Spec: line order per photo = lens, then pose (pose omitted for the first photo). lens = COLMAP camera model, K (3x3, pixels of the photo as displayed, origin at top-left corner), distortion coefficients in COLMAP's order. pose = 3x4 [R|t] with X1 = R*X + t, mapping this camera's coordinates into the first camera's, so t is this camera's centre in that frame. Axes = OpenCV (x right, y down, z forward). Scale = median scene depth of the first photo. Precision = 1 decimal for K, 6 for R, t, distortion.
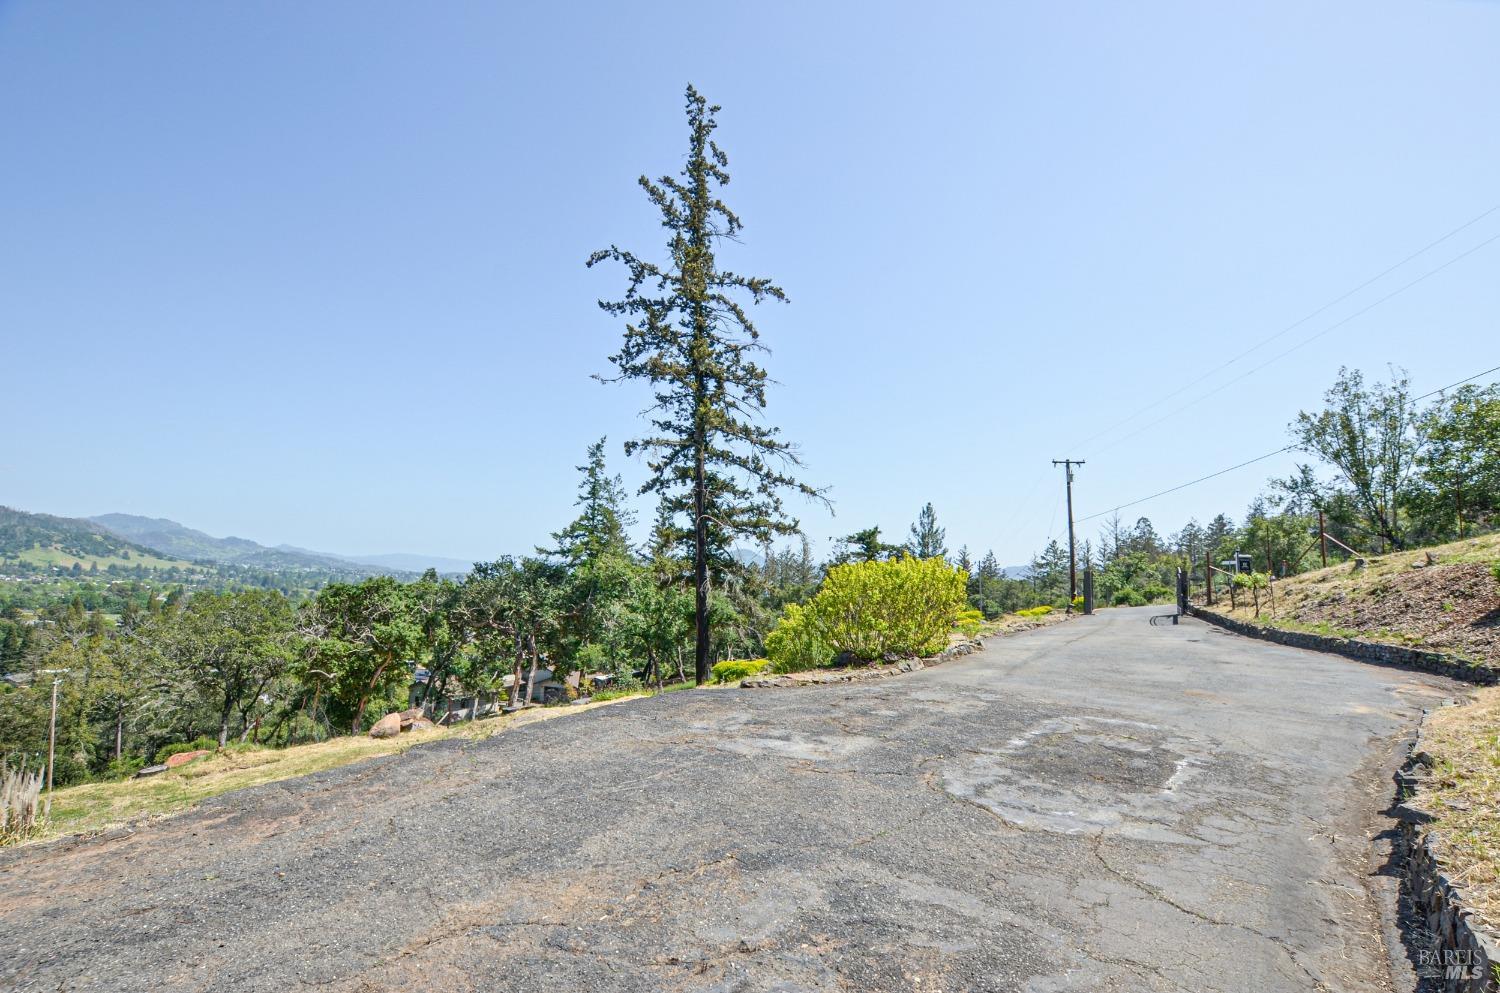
lens RADIAL K [[655.3, 0, 767.0], [0, 655.3, 526.9], [0, 0, 1]] dist [-0.041916, 0.010960]
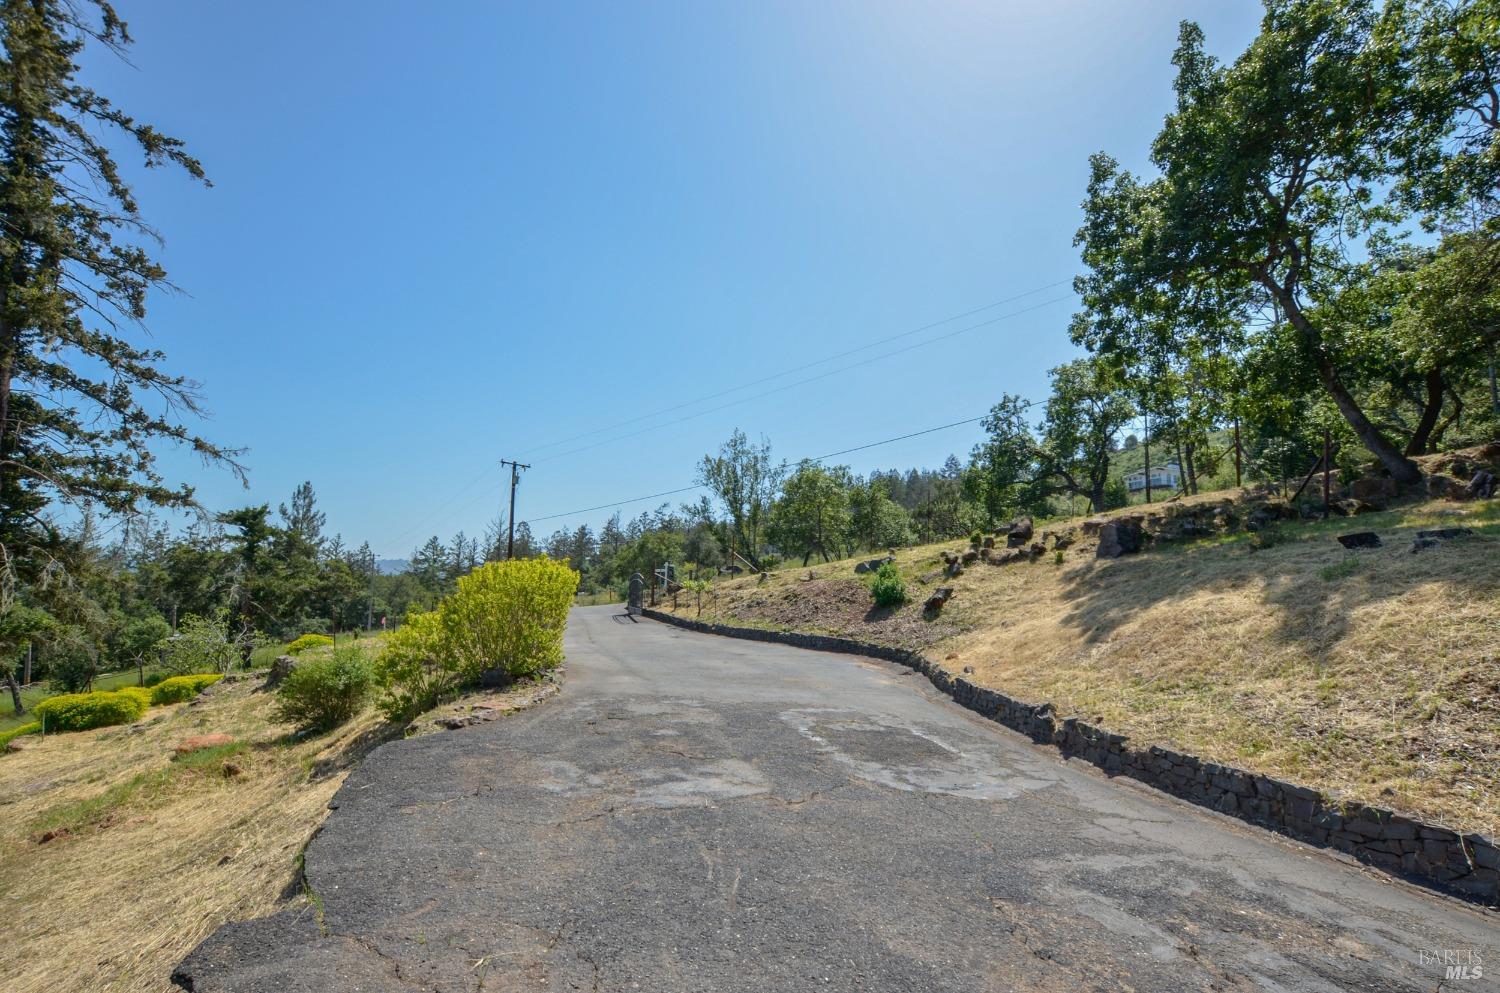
lens RADIAL K [[655.3, 0, 767.0], [0, 655.3, 526.9], [0, 0, 1]] dist [-0.041916, 0.010960]
pose [[0.620477, 0.085536, 0.779546, -0.098791], [-0.088655, 0.995312, -0.038647, 0.003260], [-0.779198, -0.045131, 0.625151, 0.064594]]
